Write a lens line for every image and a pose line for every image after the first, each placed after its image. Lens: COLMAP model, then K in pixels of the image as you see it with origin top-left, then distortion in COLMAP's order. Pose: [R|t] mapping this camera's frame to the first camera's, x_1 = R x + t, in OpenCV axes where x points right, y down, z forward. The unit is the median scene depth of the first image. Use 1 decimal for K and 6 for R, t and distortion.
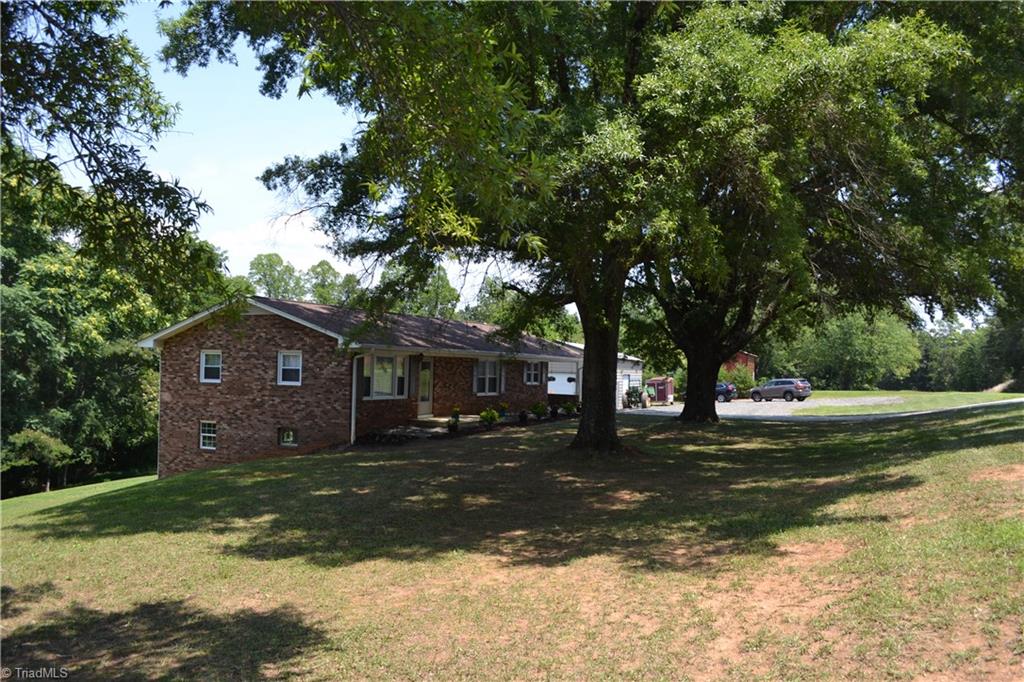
lens RADIAL K [[828.4, 0, 513.9], [0, 828.4, 345.4], [0, 0, 1]] dist [-0.084106, 0.013241]
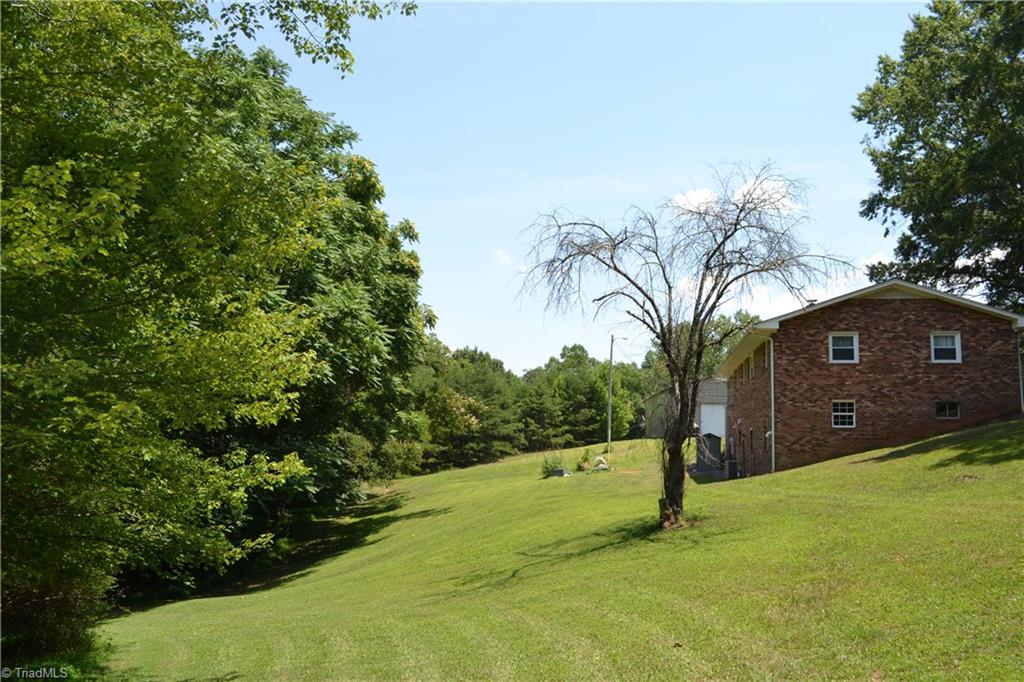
lens RADIAL K [[828.4, 0, 511.3], [0, 828.4, 338.1], [0, 0, 1]] dist [-0.084106, 0.013241]
pose [[0.955757, 0.016078, 0.293717, -1.070467], [-0.001164, 0.998704, -0.050881, 0.066443], [-0.294155, 0.048288, 0.954537, 0.132176]]
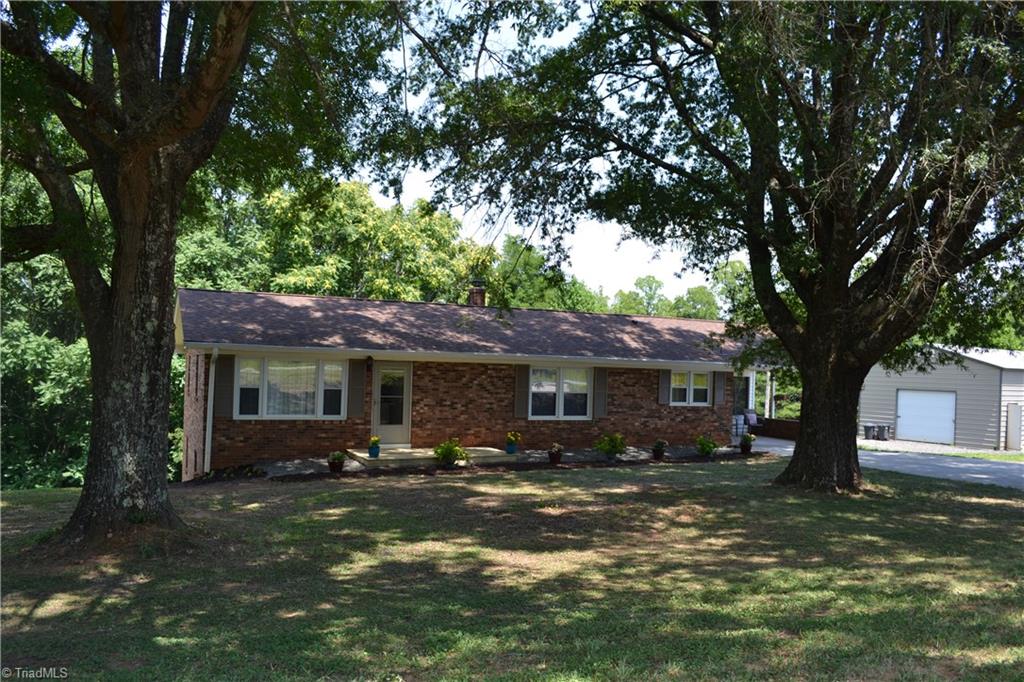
lens RADIAL K [[828.4, 0, 514.9], [0, 828.4, 357.0], [0, 0, 1]] dist [-0.084106, 0.013241]
pose [[0.778447, -0.010108, -0.627629, 0.435284], [0.006745, 0.999947, -0.007738, 0.016515], [0.627674, 0.001790, 0.778474, 0.538384]]
